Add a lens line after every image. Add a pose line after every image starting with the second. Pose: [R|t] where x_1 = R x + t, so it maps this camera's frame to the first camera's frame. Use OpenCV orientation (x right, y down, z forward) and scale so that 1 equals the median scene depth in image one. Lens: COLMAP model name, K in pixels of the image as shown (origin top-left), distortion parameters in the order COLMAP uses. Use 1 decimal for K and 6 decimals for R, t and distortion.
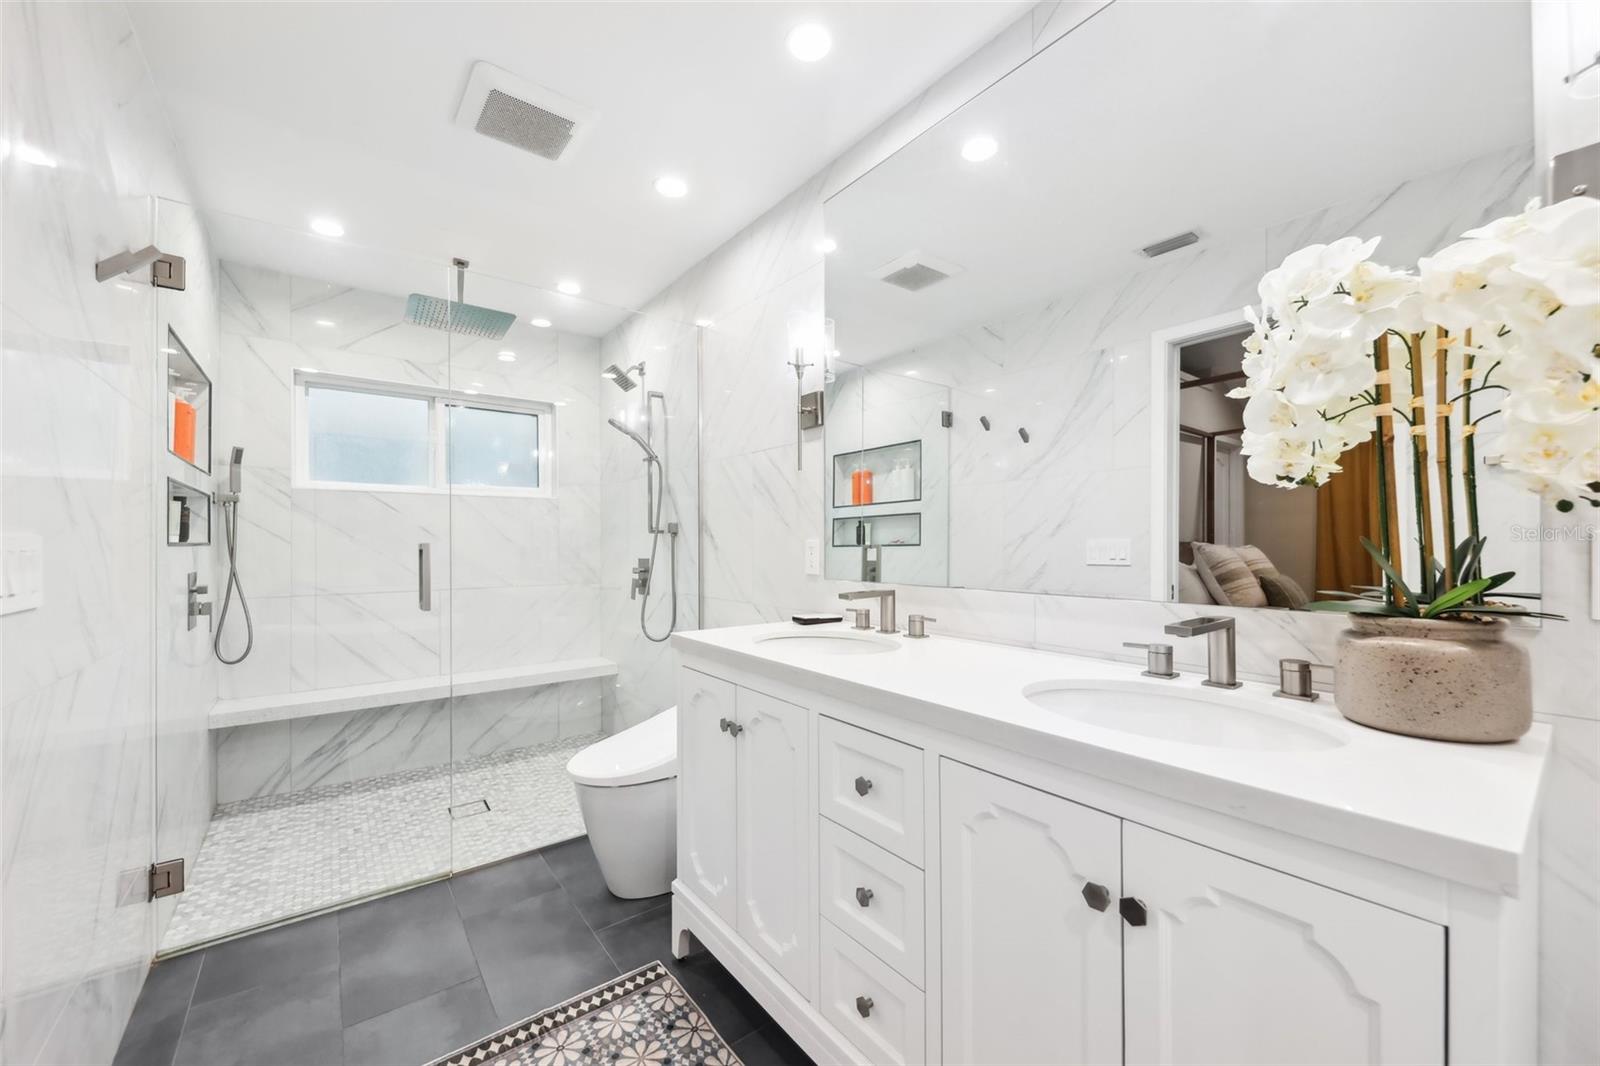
lens RADIAL K [[612.0, 0, 797.3], [0, 612.0, 538.6], [0, 0, 1]] dist [0.000323, -0.000472]
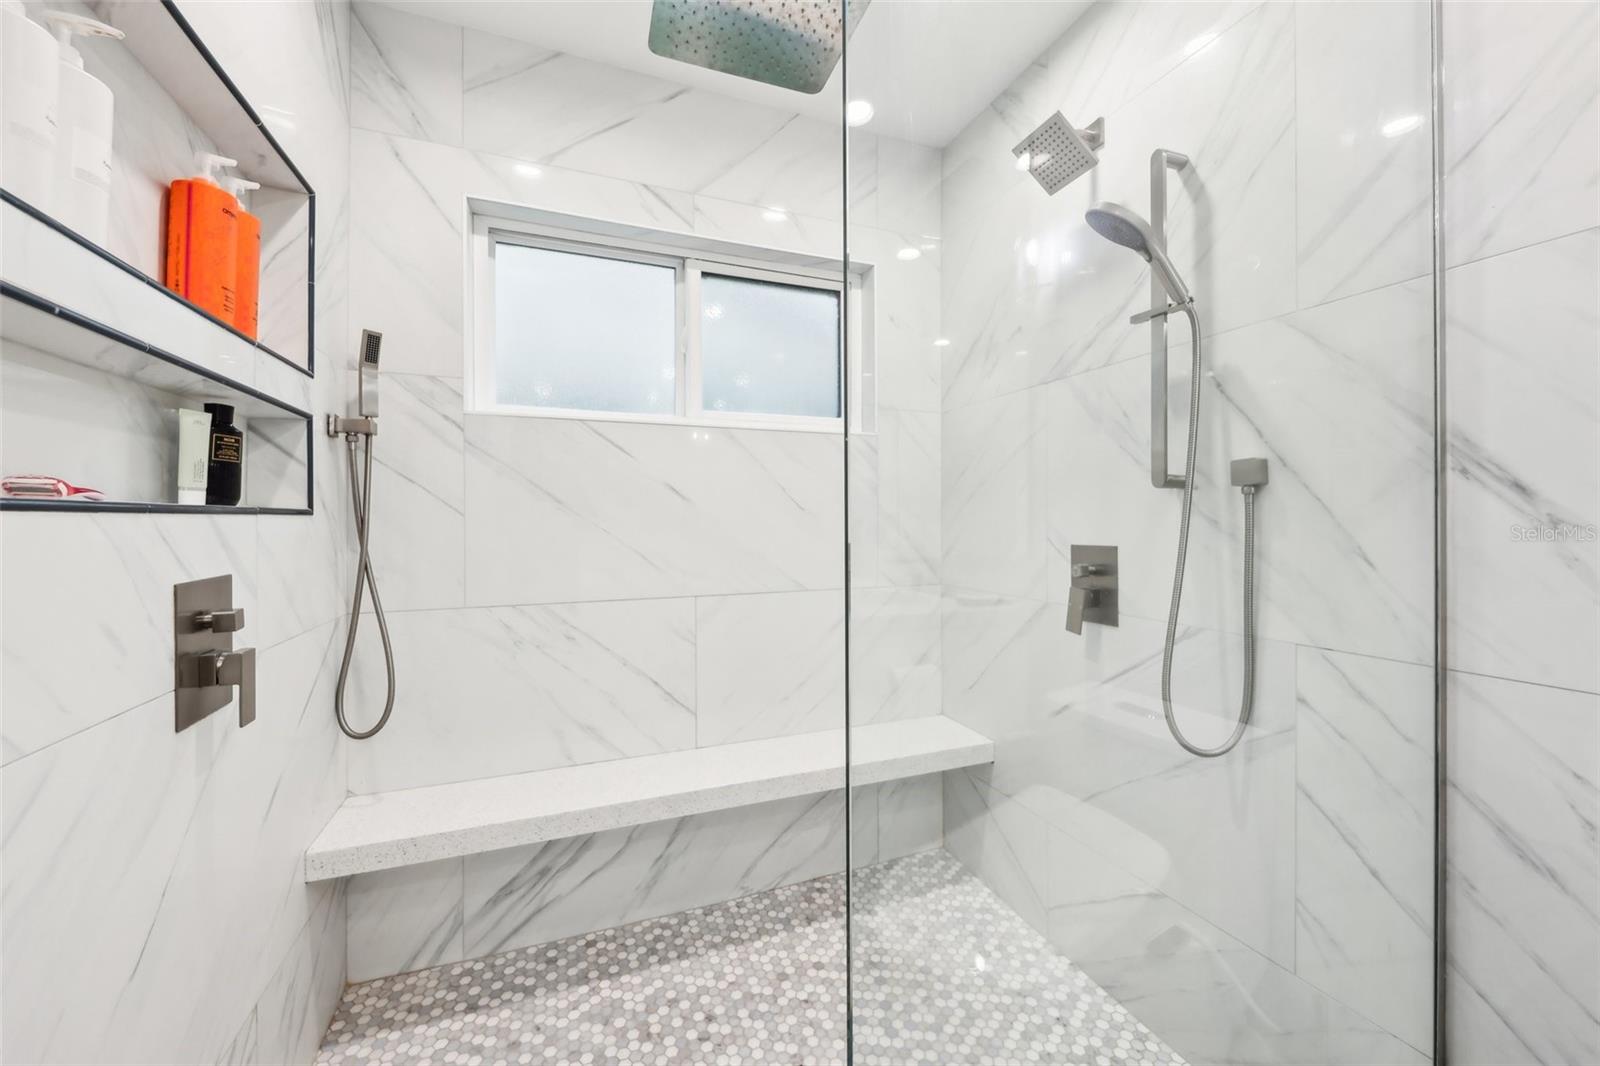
lens RADIAL K [[597.1, 0, 795.5], [0, 597.1, 517.2], [0, 0, 1]] dist [0.000681, -0.000881]
pose [[0.960780, 0.001288, -0.277307, -0.393398], [-0.000527, 0.999996, 0.002818, 0.010694], [0.277310, -0.002561, 0.960777, 0.570576]]
